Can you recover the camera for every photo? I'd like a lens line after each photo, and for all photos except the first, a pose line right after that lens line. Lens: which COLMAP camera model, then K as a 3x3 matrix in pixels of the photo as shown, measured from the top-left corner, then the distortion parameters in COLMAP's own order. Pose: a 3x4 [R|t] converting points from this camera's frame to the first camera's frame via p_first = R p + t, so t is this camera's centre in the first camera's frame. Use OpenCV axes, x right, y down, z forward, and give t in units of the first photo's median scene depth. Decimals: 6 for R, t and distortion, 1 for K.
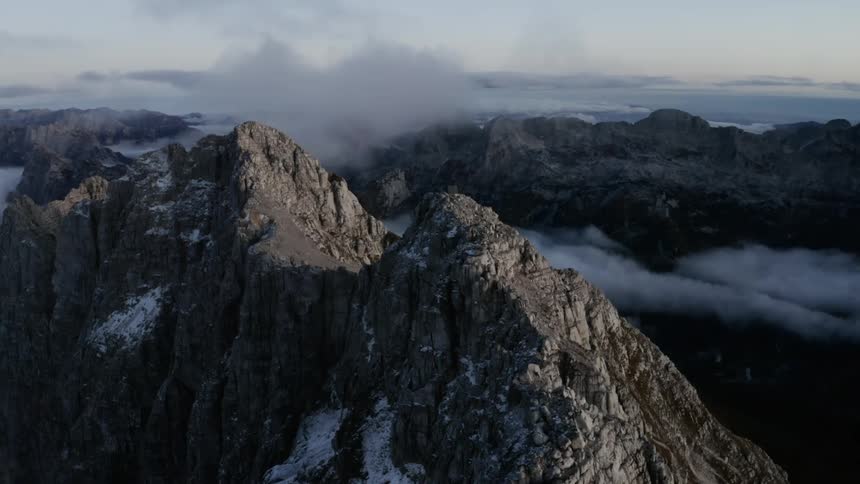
lens RADIAL K [[684.3, 0, 430.0], [0, 684.3, 242.0], [0, 0, 1]] dist [-0.186233, 0.014977]
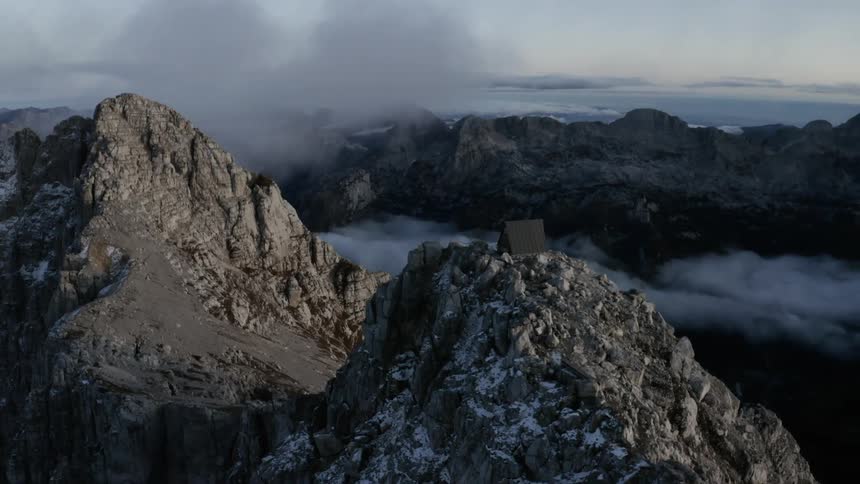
lens RADIAL K [[684.3, 0, 430.0], [0, 684.3, 242.0], [0, 0, 1]] dist [-0.186233, 0.014977]
pose [[0.998749, -0.000461, 0.050003, -0.006227], [0.000582, 0.999997, -0.002402, -0.031894], [-0.050002, 0.002428, 0.998746, 0.324189]]
